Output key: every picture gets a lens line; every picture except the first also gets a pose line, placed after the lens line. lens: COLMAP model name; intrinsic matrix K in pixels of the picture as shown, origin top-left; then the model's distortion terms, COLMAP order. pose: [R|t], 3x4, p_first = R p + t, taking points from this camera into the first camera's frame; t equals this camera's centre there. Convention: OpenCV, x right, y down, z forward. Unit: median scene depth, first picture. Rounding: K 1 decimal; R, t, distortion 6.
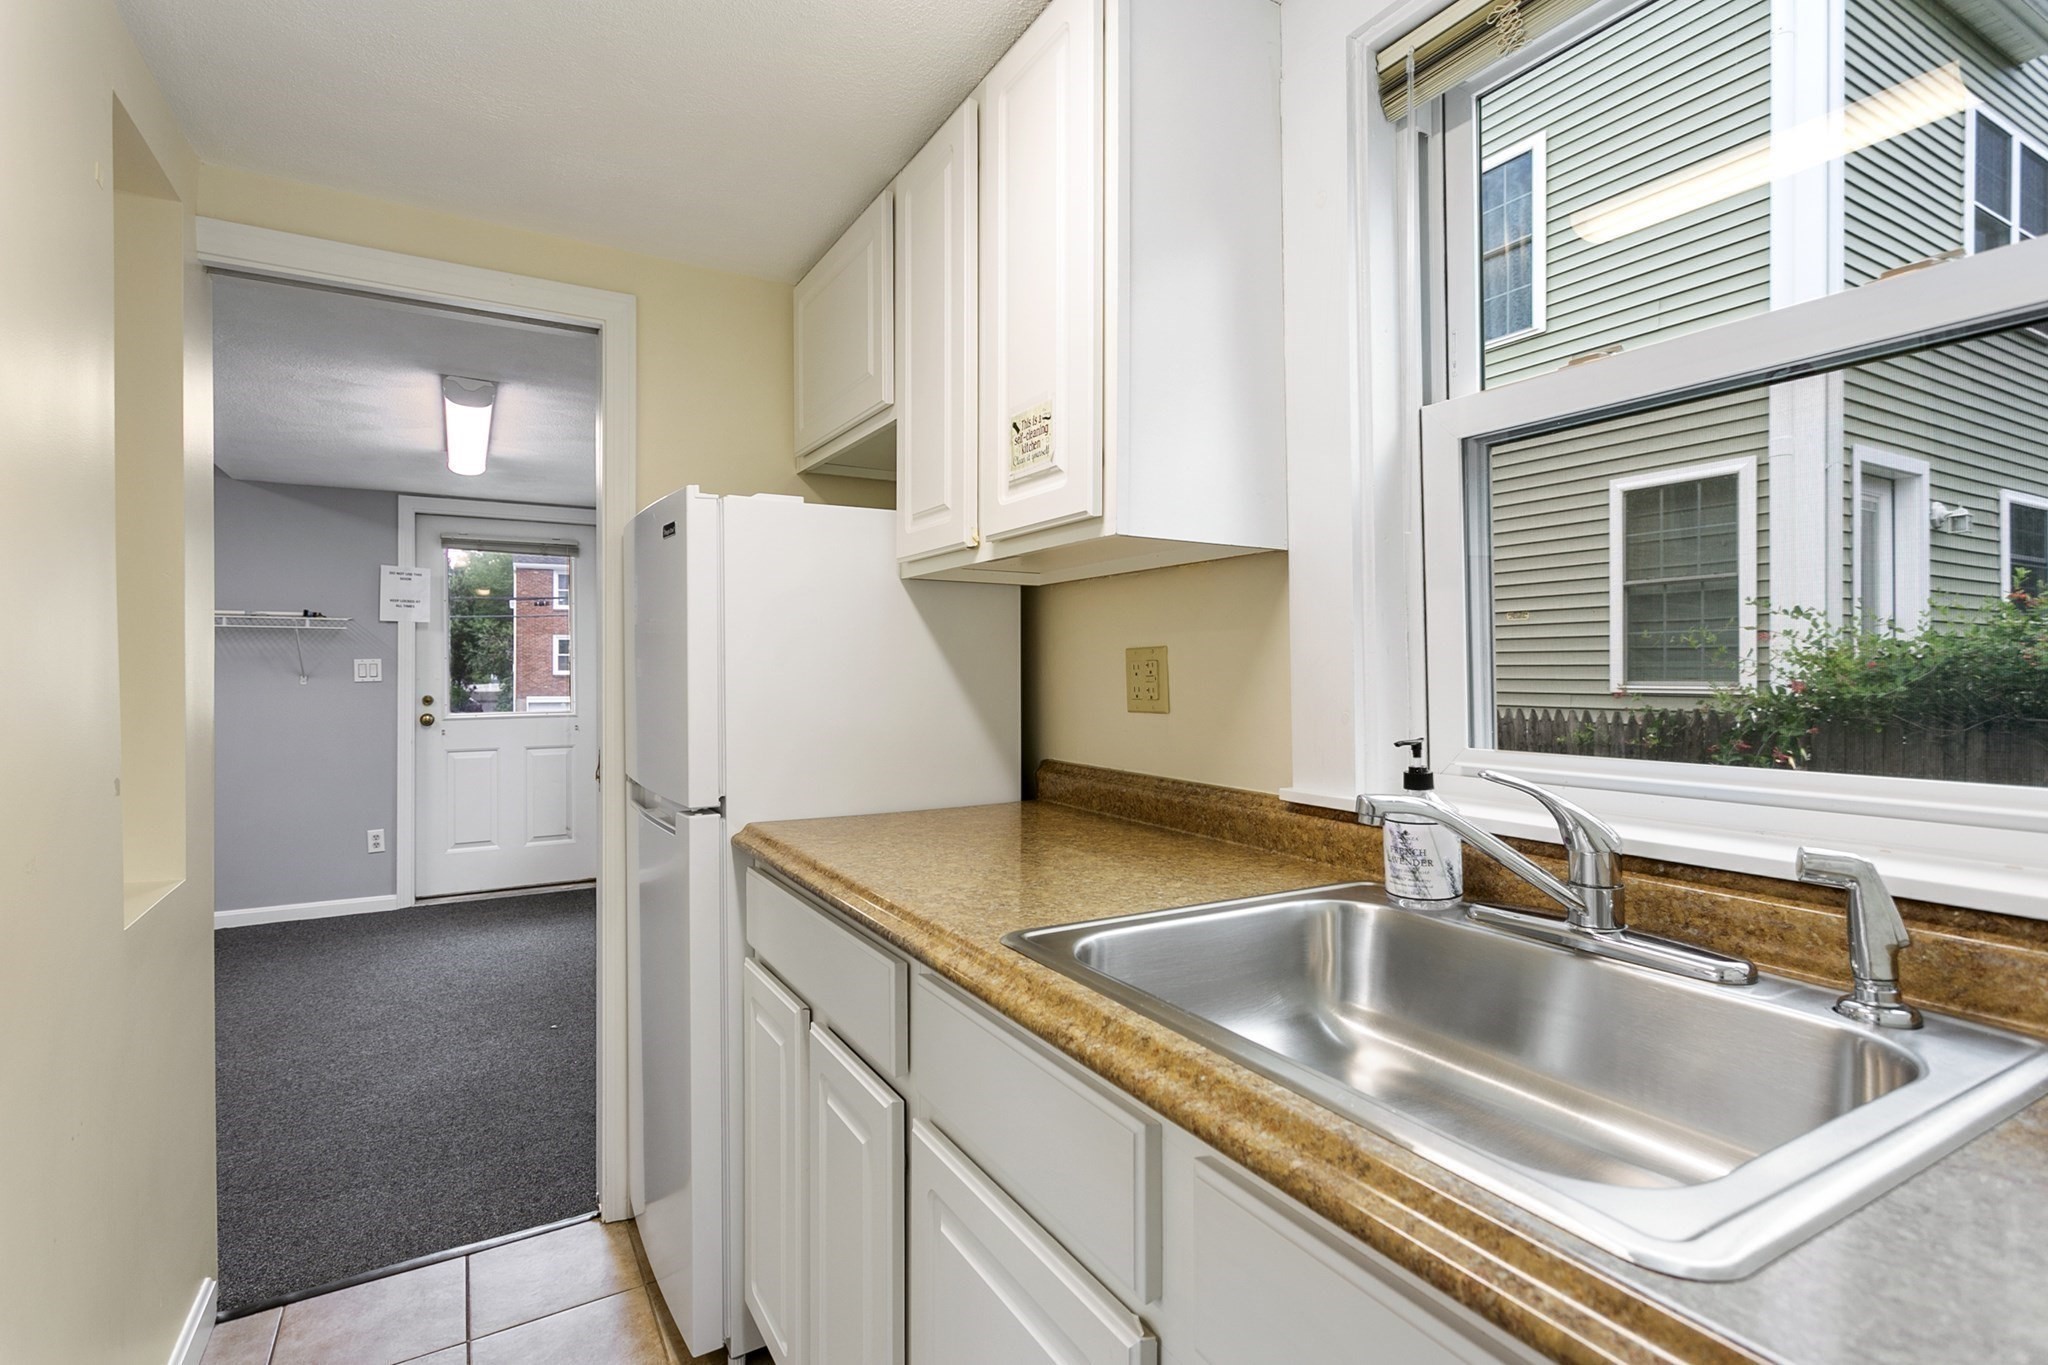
lens RADIAL K [[978.5, 0, 1016.8], [0, 978.5, 671.1], [0, 0, 1]] dist [0.004187, 0.001884]
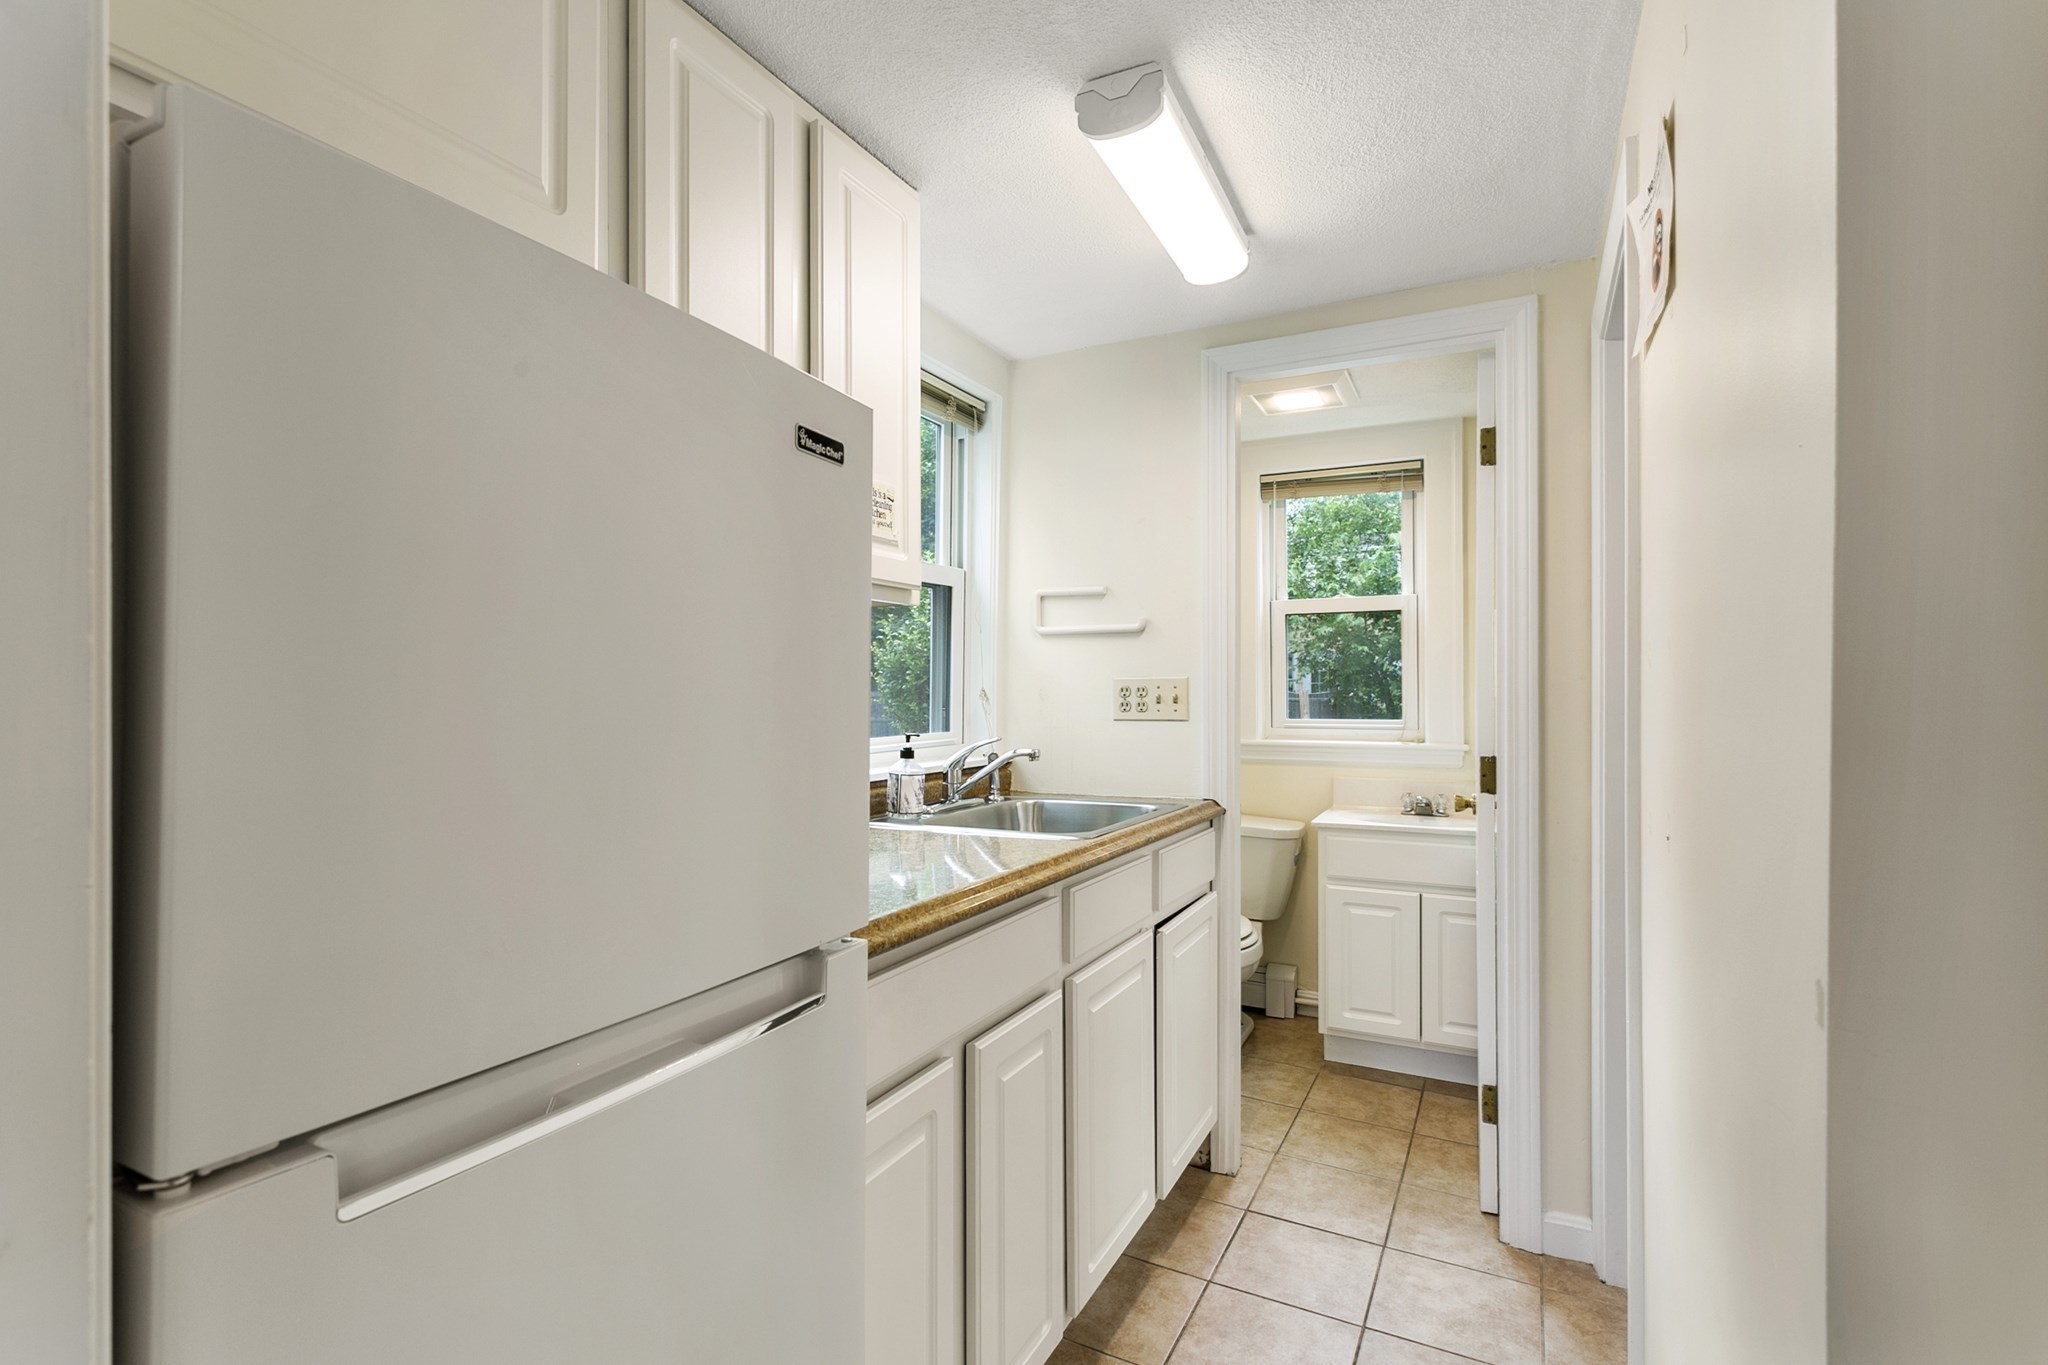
lens RADIAL K [[977.2, 0, 1016.8], [0, 977.2, 683.3], [0, 0, 1]] dist [0.003748, 0.001010]
pose [[-0.537470, 0.011044, 0.843210, -1.062608], [0.005457, 0.999939, -0.009618, -0.007968], [-0.843265, -0.000568, -0.537498, 1.463705]]
